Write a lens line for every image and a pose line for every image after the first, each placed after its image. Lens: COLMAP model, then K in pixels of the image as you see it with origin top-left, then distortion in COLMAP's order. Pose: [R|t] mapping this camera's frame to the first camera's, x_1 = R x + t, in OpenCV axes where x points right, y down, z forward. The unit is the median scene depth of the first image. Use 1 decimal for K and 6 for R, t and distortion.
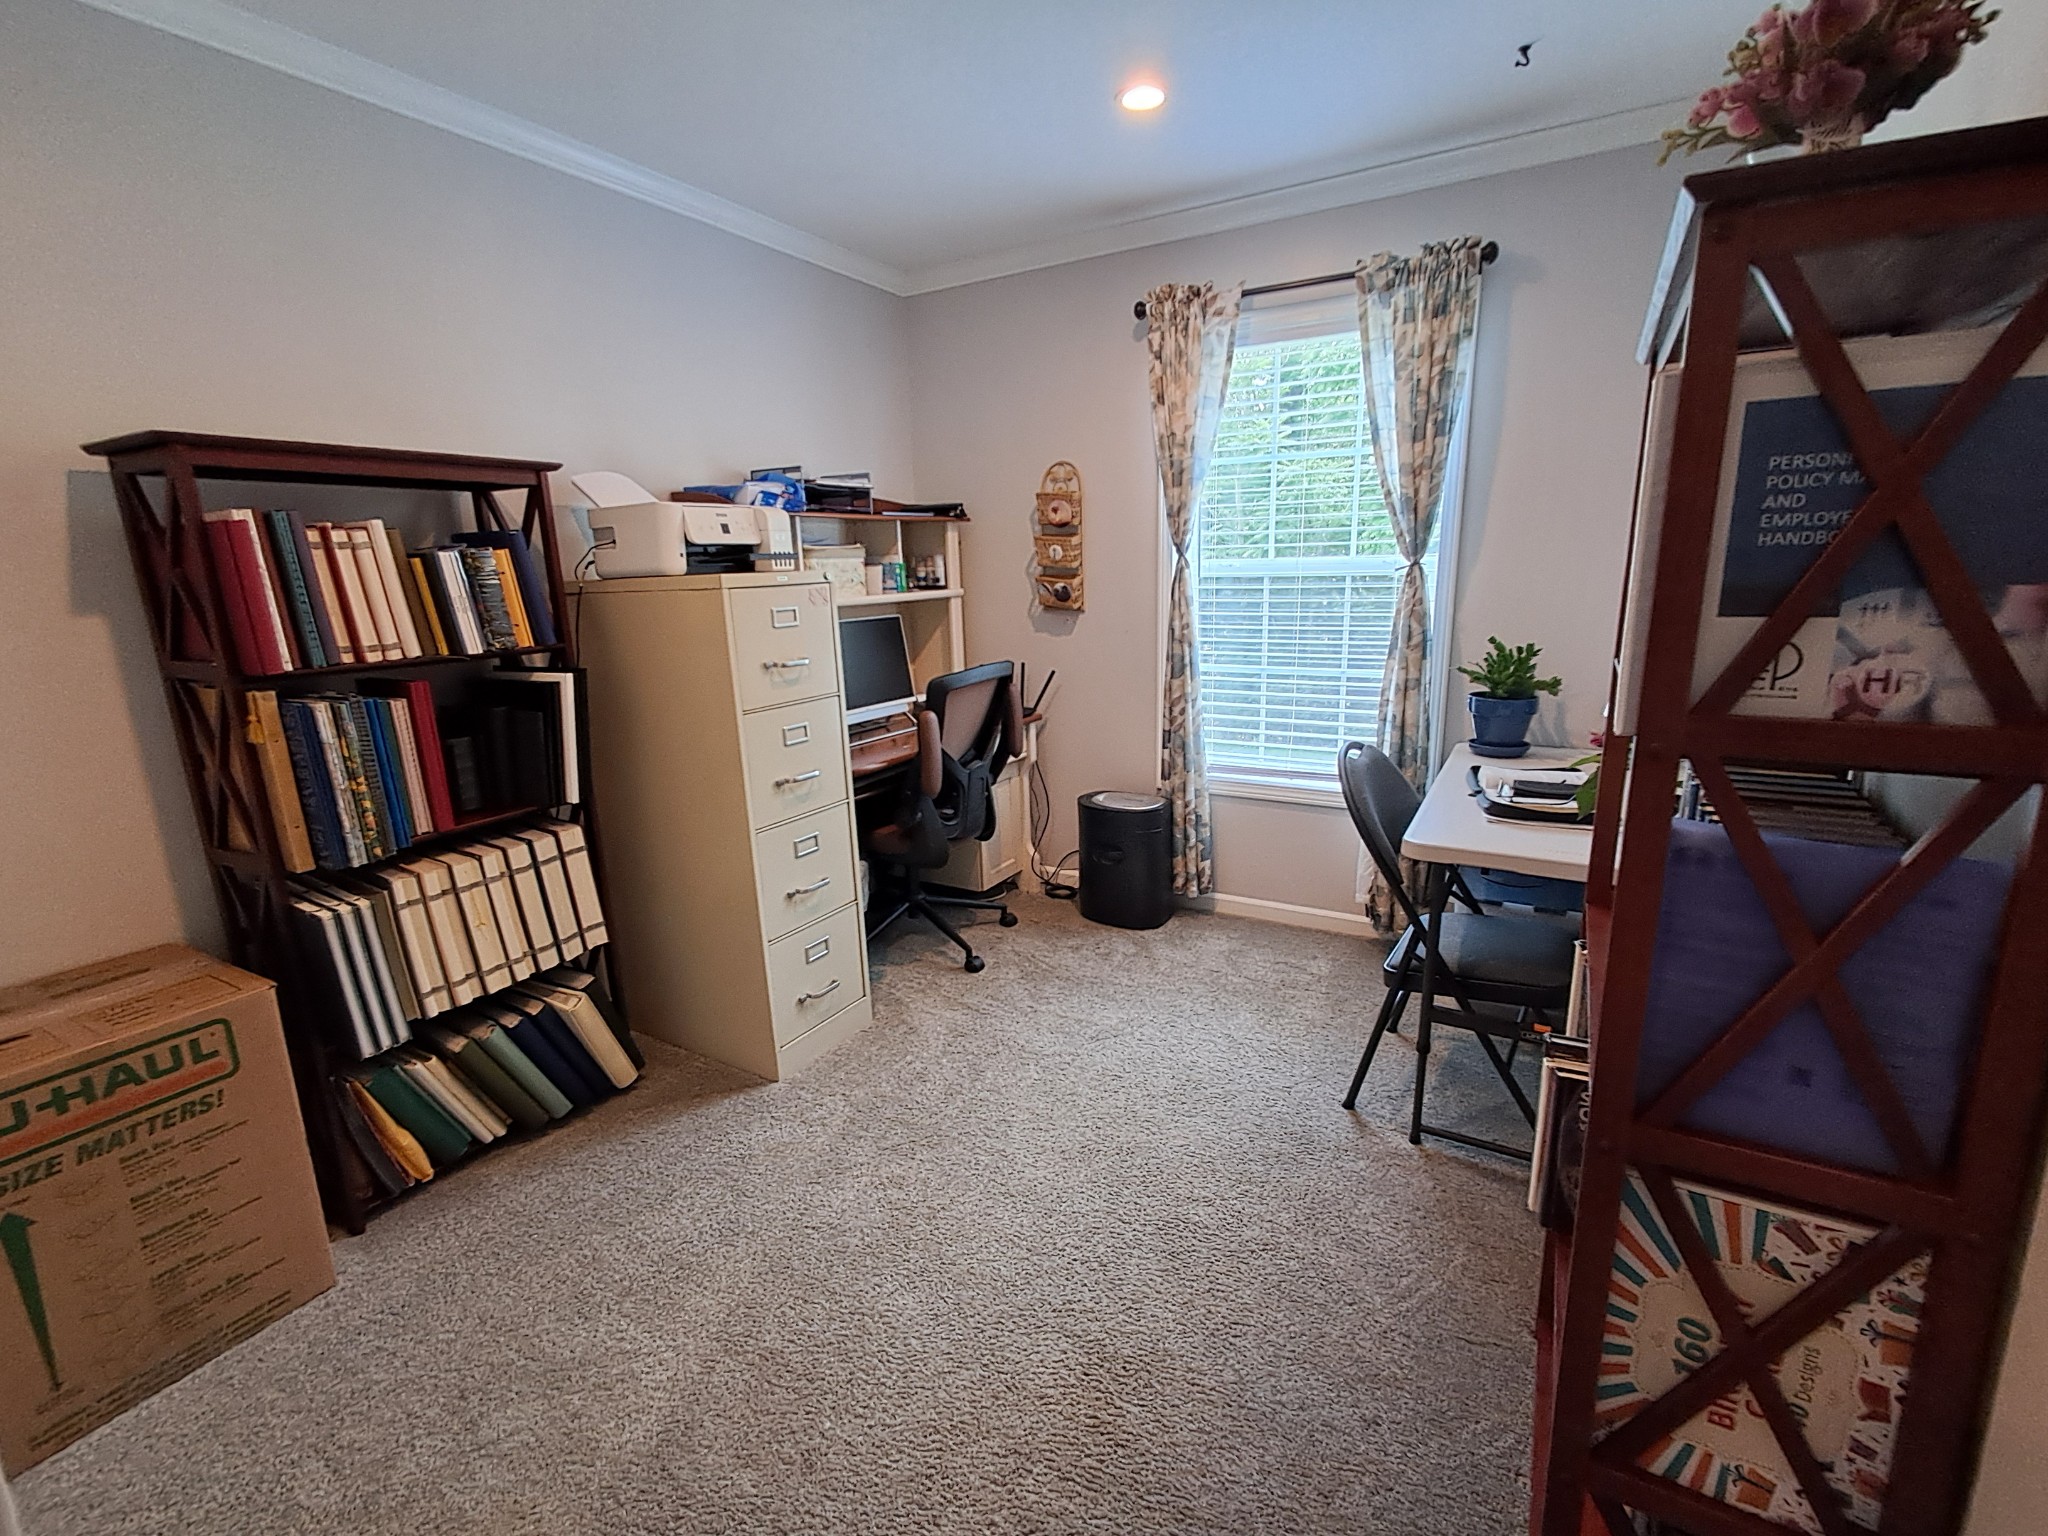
lens RADIAL K [[926.9, 0, 1028.5], [0, 926.9, 769.3], [0, 0, 1]] dist [0.006785, -0.000523]
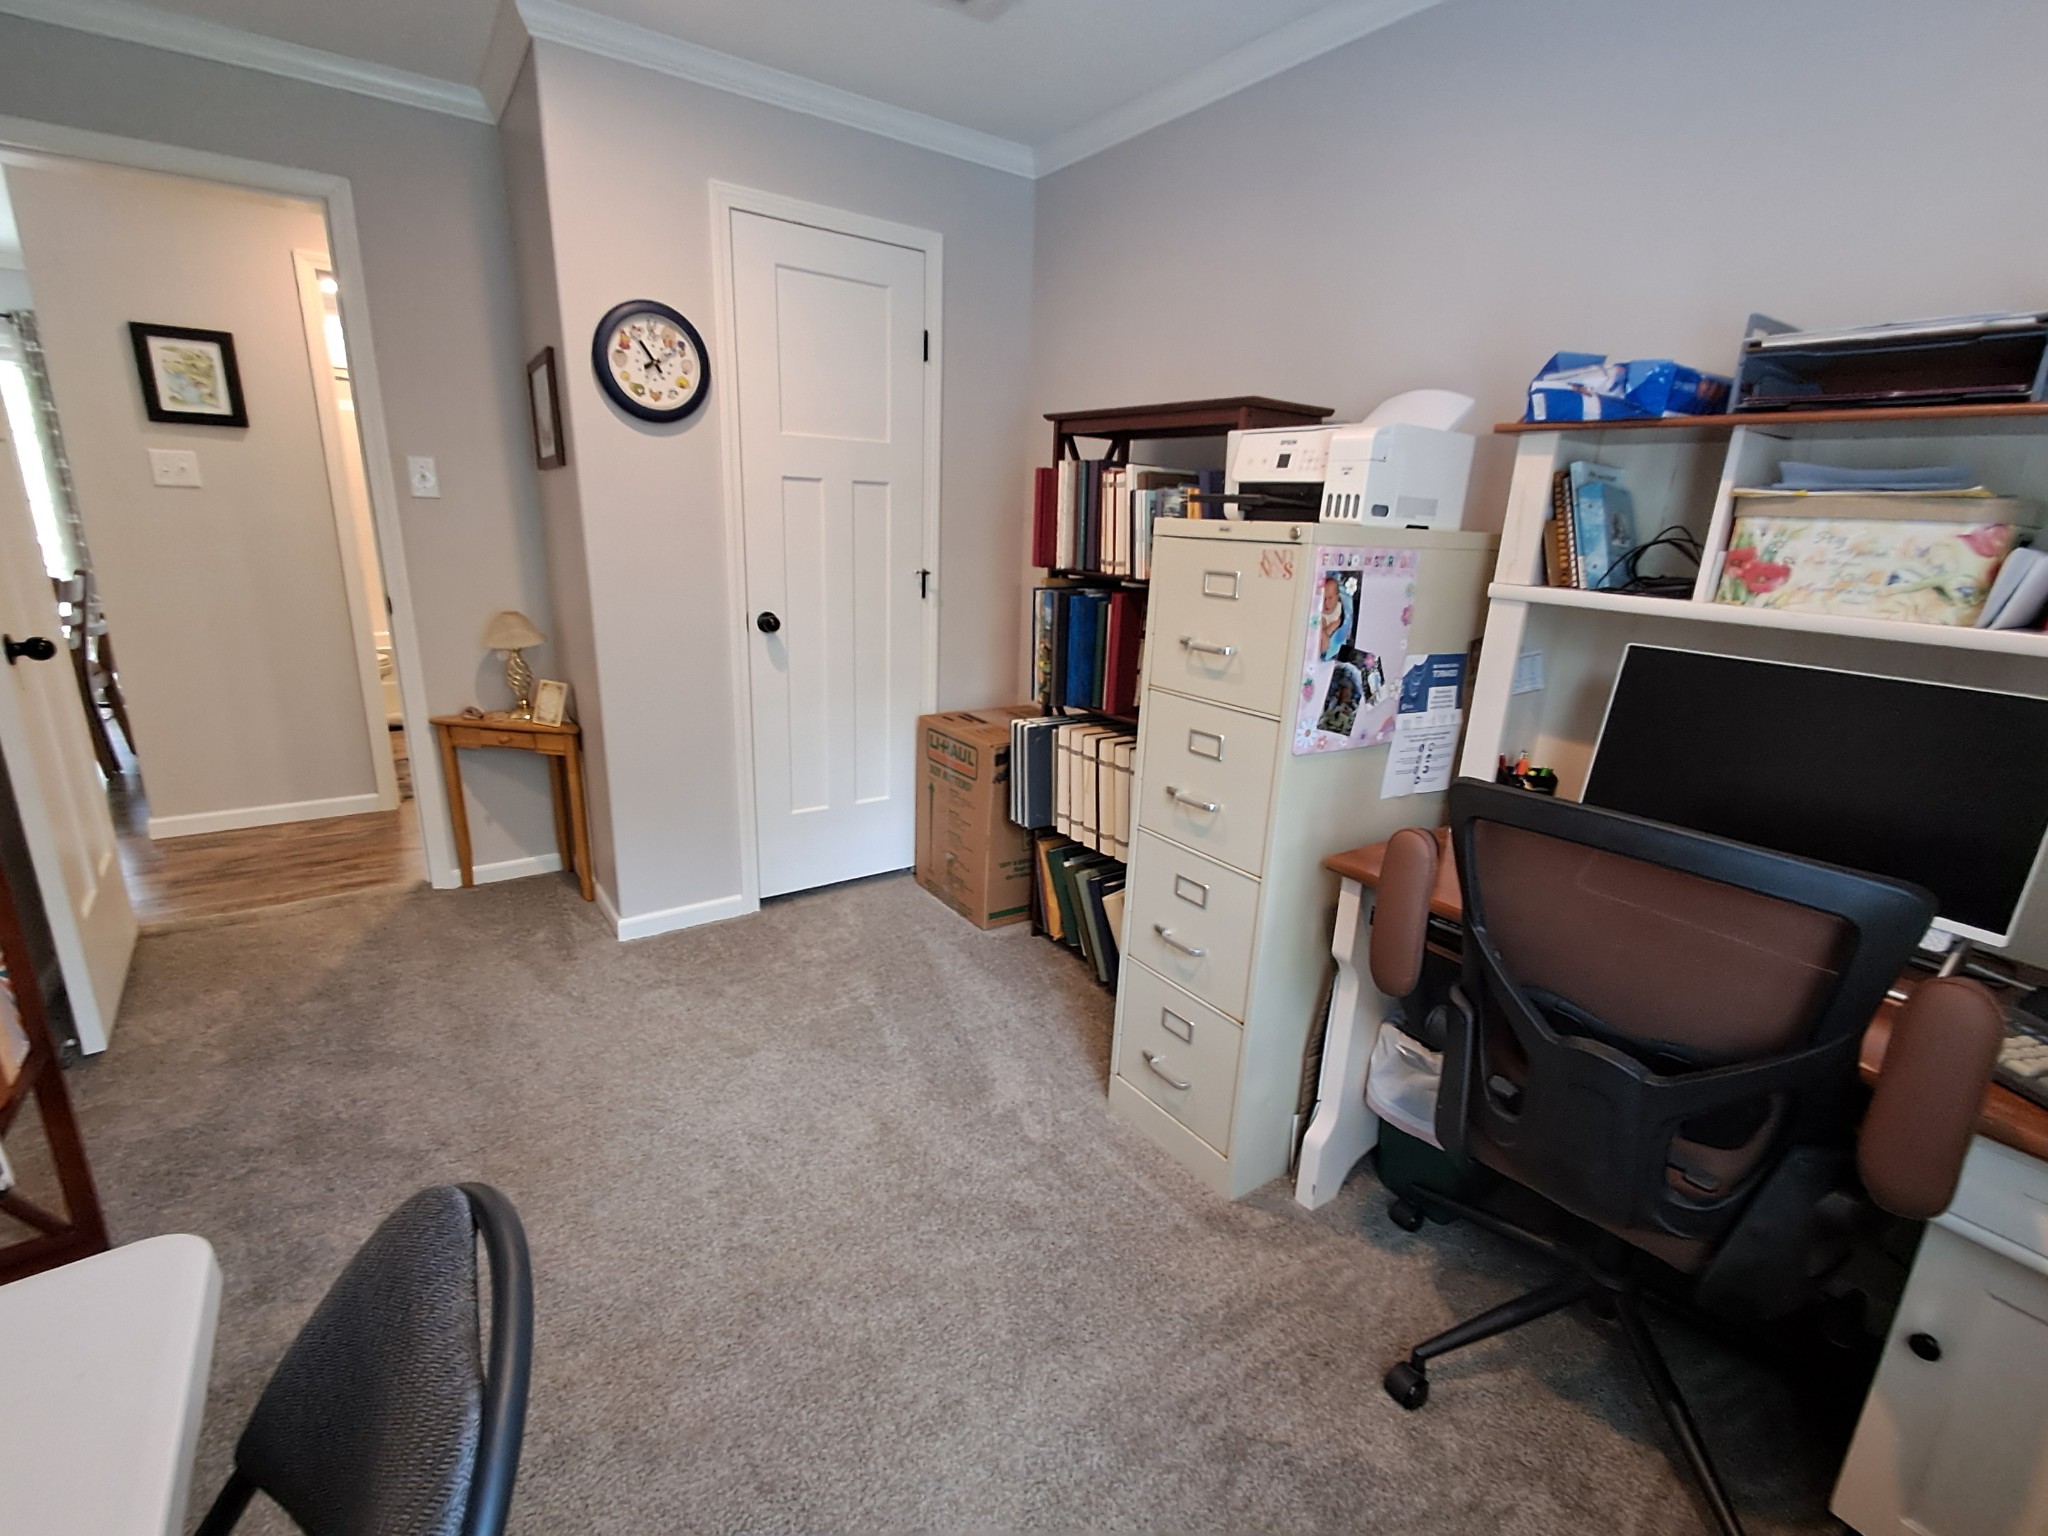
lens RADIAL K [[926.9, 0, 1028.5], [0, 926.9, 769.3], [0, 0, 1]] dist [0.006785, -0.000523]
pose [[-0.404695, 0.261472, -0.876273, 0.542562], [-0.230407, 0.898177, 0.374419, -0.313925], [0.884949, 0.353425, -0.303243, 1.321265]]
